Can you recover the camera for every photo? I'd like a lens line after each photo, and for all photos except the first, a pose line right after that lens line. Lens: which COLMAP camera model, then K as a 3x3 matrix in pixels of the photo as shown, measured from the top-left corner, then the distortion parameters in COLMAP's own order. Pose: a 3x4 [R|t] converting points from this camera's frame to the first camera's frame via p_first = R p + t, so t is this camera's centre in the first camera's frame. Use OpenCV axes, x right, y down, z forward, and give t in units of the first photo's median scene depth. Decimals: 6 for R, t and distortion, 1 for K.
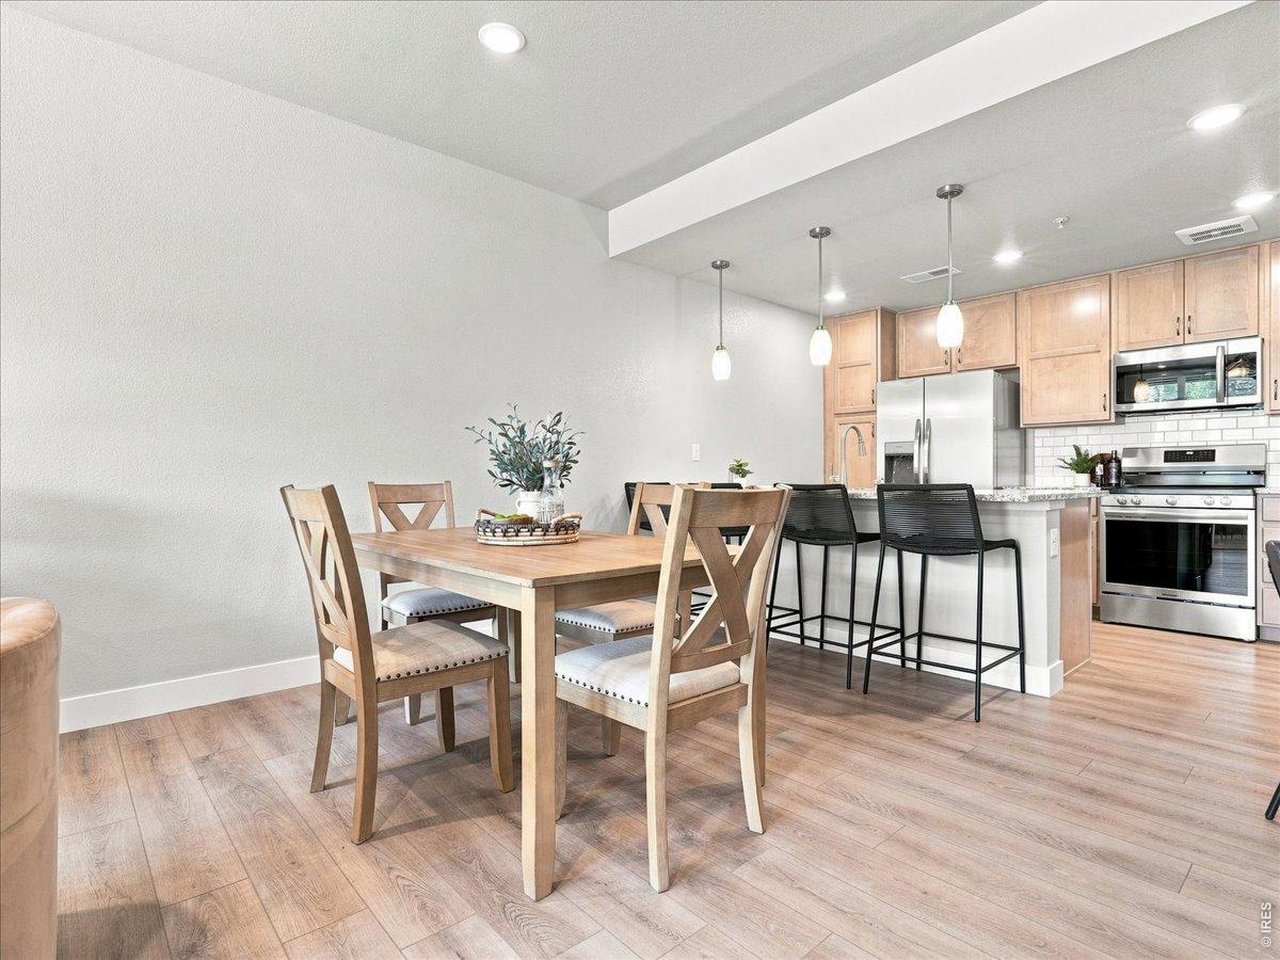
lens RADIAL K [[654.9, 0, 647.0], [0, 654.9, 483.3], [0, 0, 1]] dist [-0.000377, 0.004556]
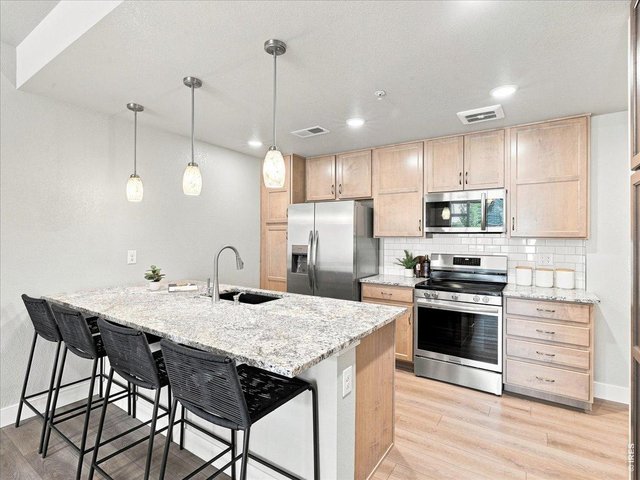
lens RADIAL K [[327.4, 0, 316.6], [0, 327.4, 237.7], [0, 0, 1]] dist [-0.000377, 0.004556]
pose [[0.971141, 0.010095, 0.238293, 0.279633], [-0.008969, 0.999943, -0.005811, -0.086765], [-0.238338, 0.003506, 0.971176, 0.312745]]
